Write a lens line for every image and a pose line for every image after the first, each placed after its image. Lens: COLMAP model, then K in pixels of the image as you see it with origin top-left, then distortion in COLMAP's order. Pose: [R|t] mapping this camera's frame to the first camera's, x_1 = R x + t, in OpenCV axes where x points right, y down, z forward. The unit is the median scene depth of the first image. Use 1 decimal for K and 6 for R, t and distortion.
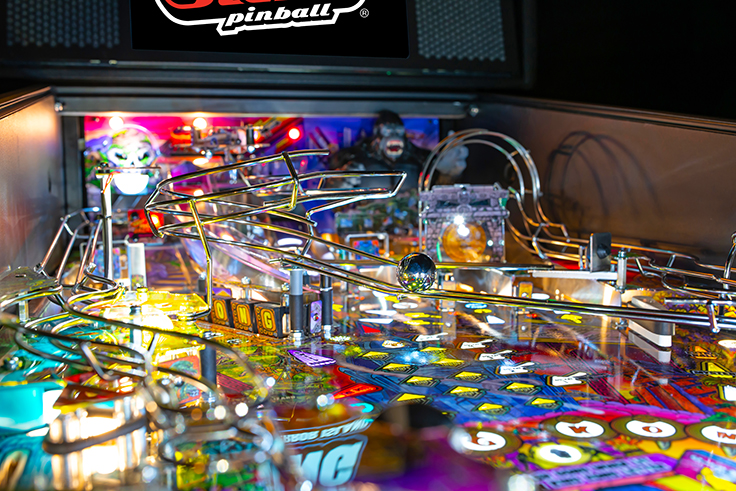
lens RADIAL K [[699.6, 0, 368.0], [0, 699.6, 245.5], [0, 0, 1]] dist [-0.043438, -0.003308]
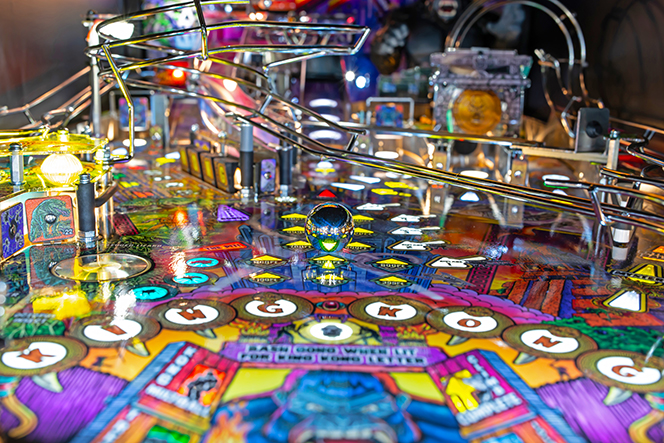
lens RADIAL K [[703.0, 0, 332.0], [0, 703.0, 221.5], [0, 0, 1]] dist [-0.058193, -0.000953]
pose [[0.962956, 0.100458, -0.250249, 0.200254], [-0.062247, 0.985764, 0.156191, 0.004793], [0.262377, -0.134827, 0.955500, 0.053990]]
